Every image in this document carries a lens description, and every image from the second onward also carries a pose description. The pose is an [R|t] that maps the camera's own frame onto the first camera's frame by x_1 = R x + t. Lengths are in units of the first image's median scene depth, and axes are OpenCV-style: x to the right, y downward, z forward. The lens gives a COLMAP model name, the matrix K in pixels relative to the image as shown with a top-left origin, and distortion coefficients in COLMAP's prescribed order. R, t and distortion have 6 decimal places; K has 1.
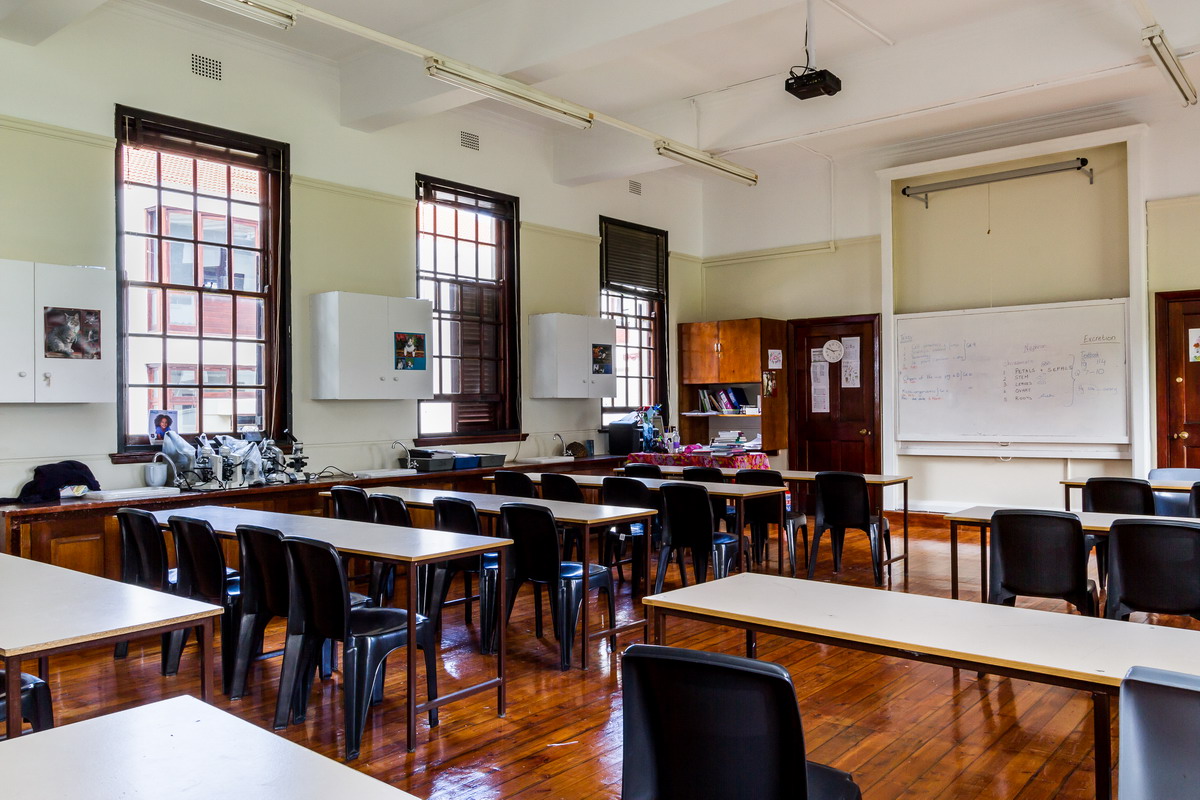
lens RADIAL K [[920.4, 0, 601.5], [0, 920.4, 399.4], [0, 0, 1]] dist [0.007081, -0.001510]
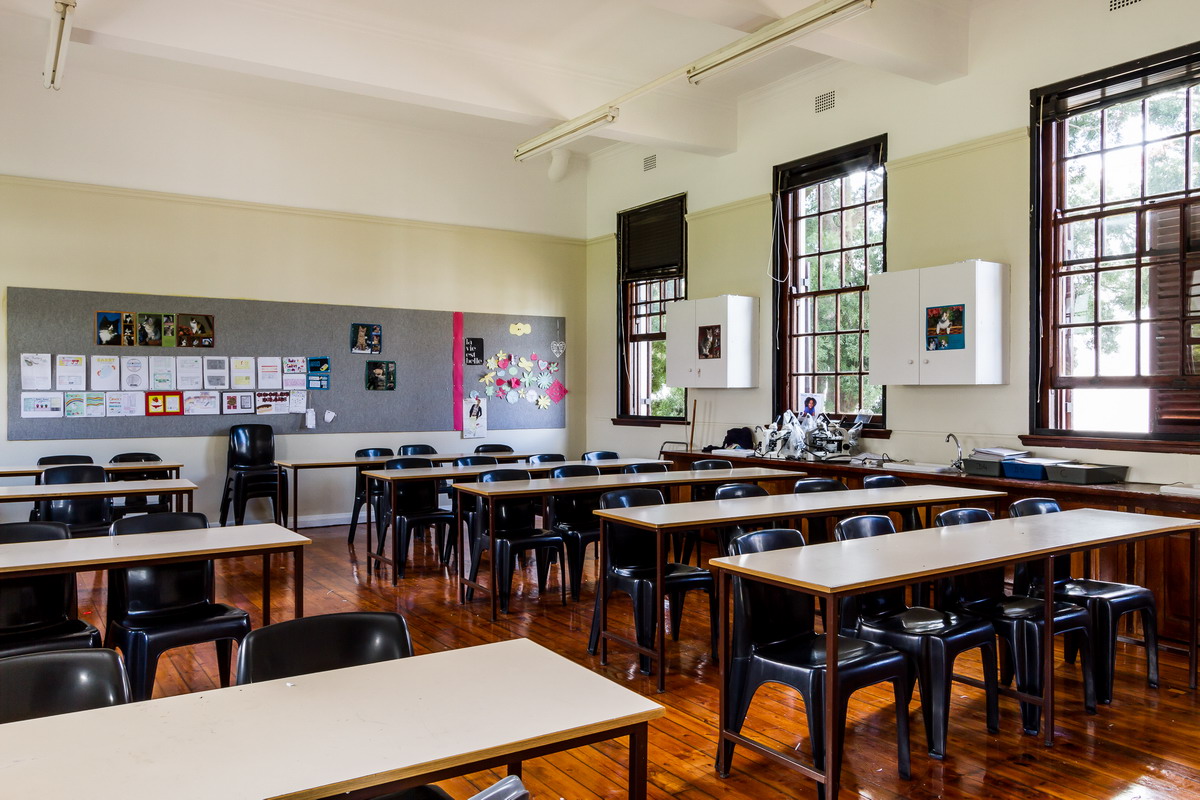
lens RADIAL K [[920.4, 0, 601.4], [0, 920.4, 395.6], [0, 0, 1]] dist [0.007081, -0.001510]
pose [[-0.291082, 0.013889, -0.956597, 0.691676], [0.004707, 0.999903, 0.013086, -0.002722], [0.956686, -0.000694, -0.291120, 0.945565]]
